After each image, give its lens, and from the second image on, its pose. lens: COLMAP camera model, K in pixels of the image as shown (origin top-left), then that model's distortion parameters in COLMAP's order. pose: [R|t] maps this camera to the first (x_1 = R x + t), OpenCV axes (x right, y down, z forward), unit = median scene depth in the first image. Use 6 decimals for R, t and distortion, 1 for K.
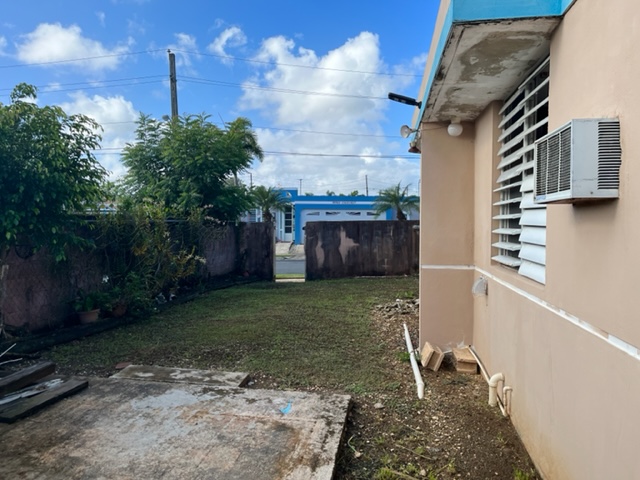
lens RADIAL K [[480.1, 0, 321.6], [0, 480.1, 240.5], [0, 0, 1]] dist [0.050679, -0.058651]
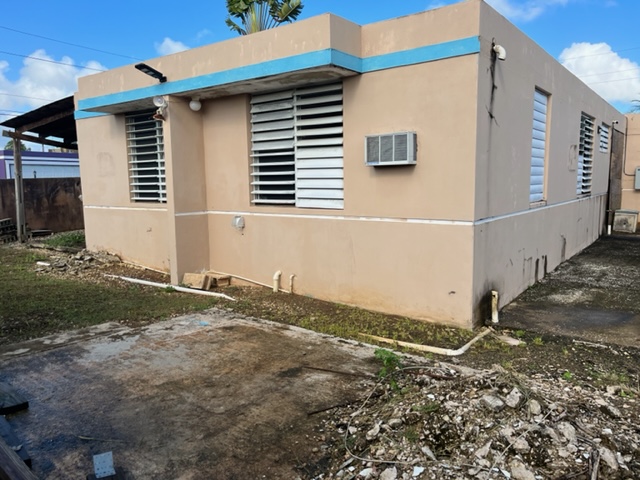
lens RADIAL K [[480.1, 0, 323.5], [0, 480.1, 241.0], [0, 0, 1]] dist [0.050679, -0.058651]
pose [[0.483595, -0.118645, 0.867213, -0.959436], [0.048403, 0.992880, 0.108846, 0.006900], [-0.873952, -0.010661, 0.485895, 0.092463]]
